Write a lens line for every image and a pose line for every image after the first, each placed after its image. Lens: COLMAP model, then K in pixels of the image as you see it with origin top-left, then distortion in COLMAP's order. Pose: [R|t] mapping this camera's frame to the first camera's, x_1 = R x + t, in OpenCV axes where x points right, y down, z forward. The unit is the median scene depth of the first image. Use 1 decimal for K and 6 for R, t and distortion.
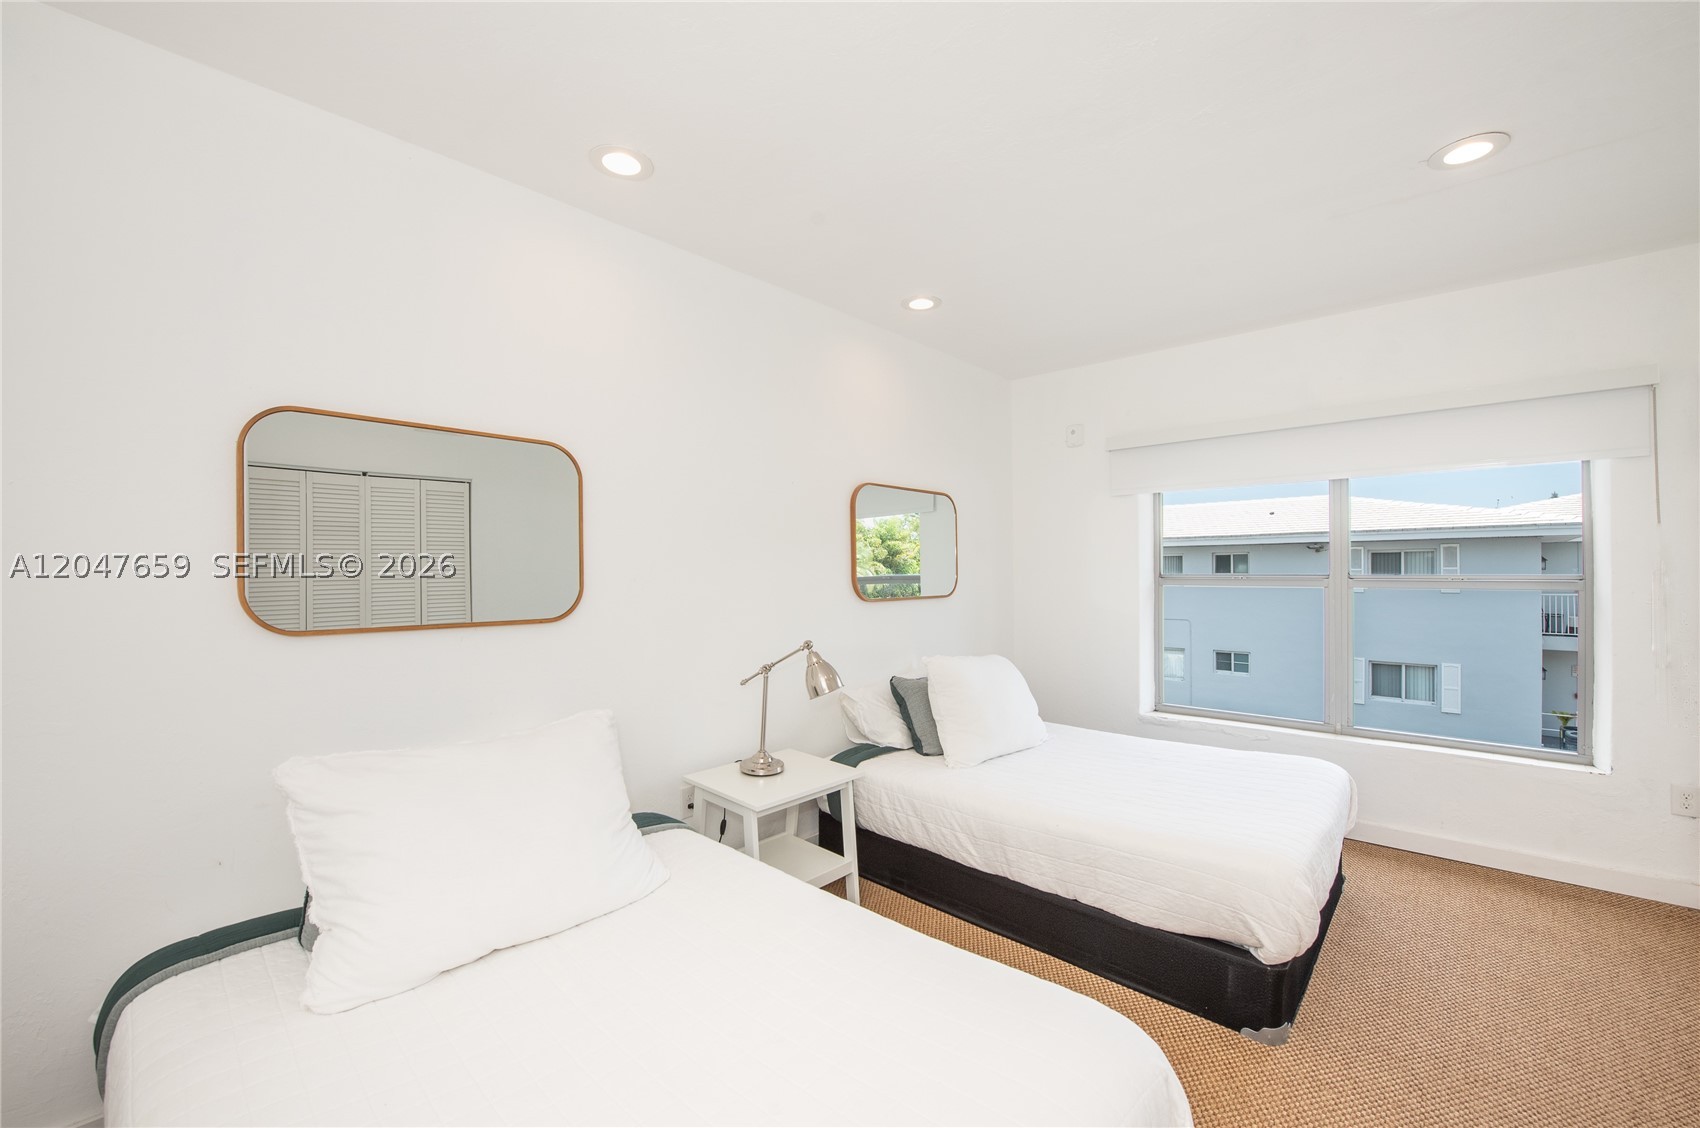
lens RADIAL K [[680.1, 0, 846.6], [0, 680.1, 571.7], [0, 0, 1]] dist [0.000826, -0.000036]
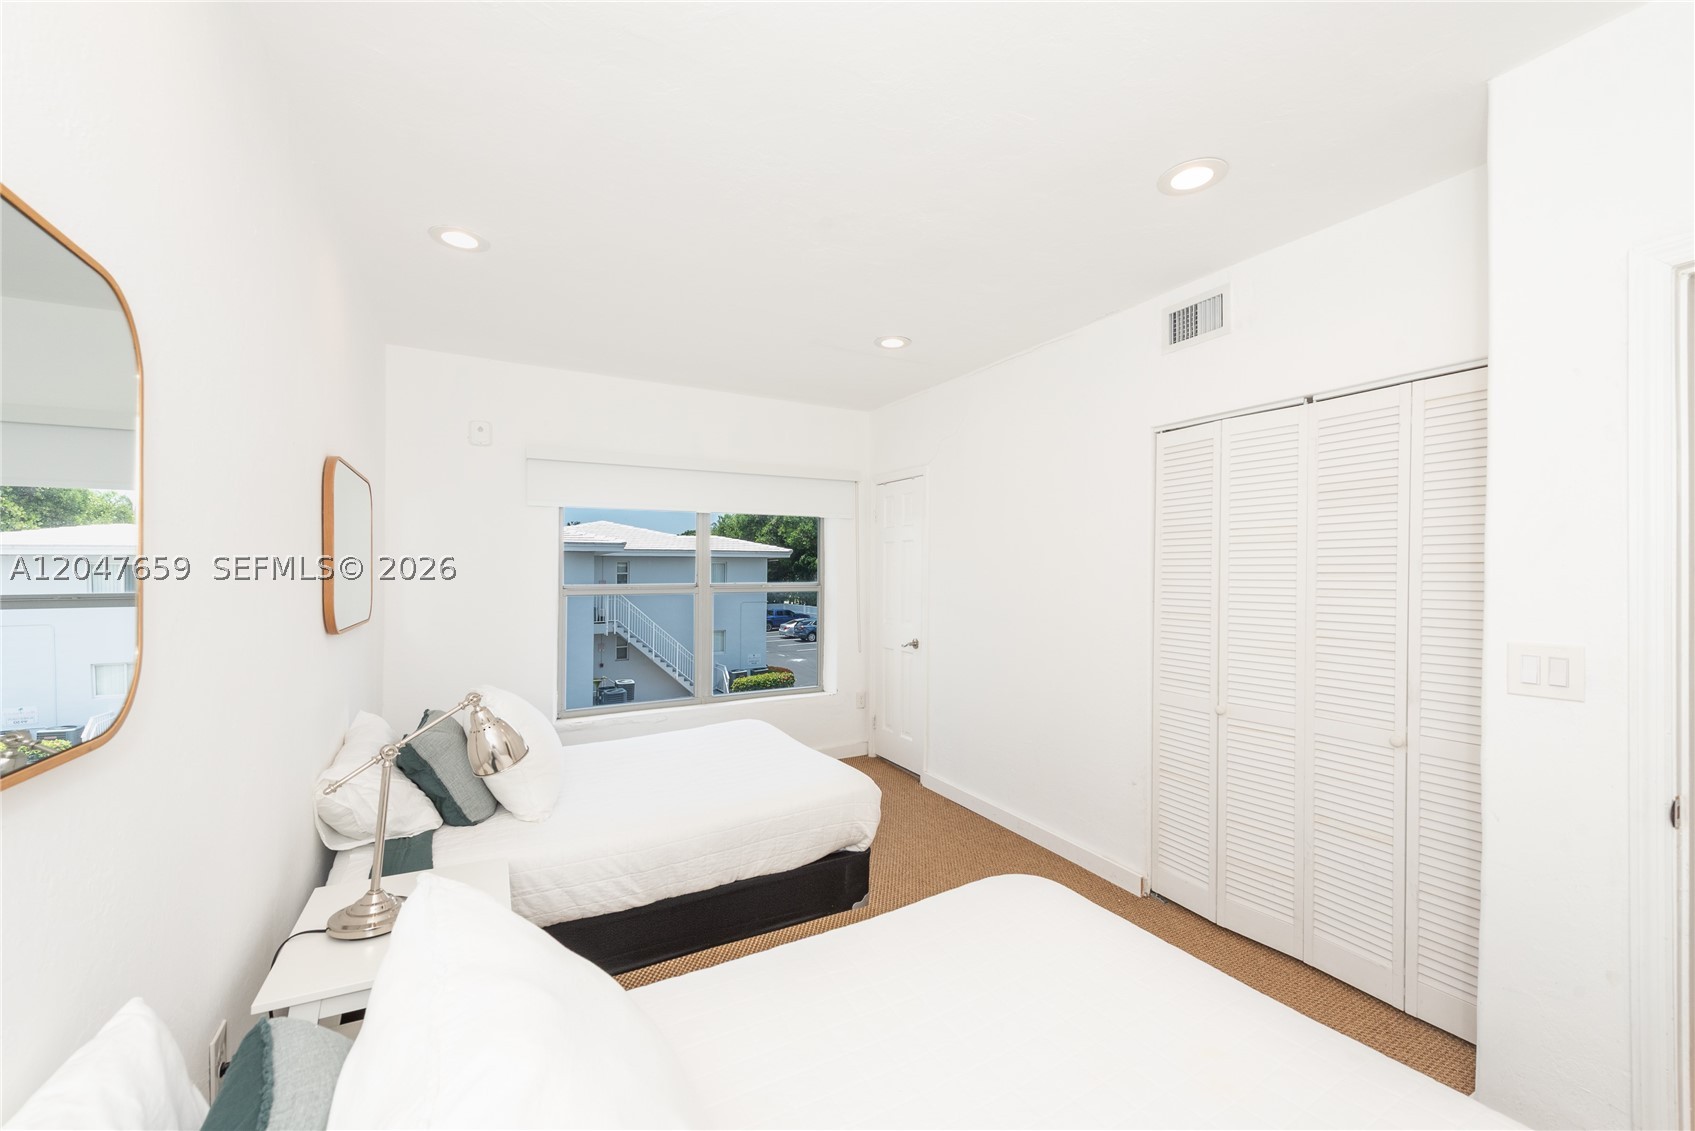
lens RADIAL K [[670.1, 0, 846.2], [0, 670.1, 567.1], [0, 0, 1]] dist [0.007883, -0.000848]
pose [[0.325600, 0.008513, 0.945469, -0.569927], [0.007409, 0.999906, -0.011555, -0.014147], [-0.945479, 0.010767, 0.325506, 0.412781]]
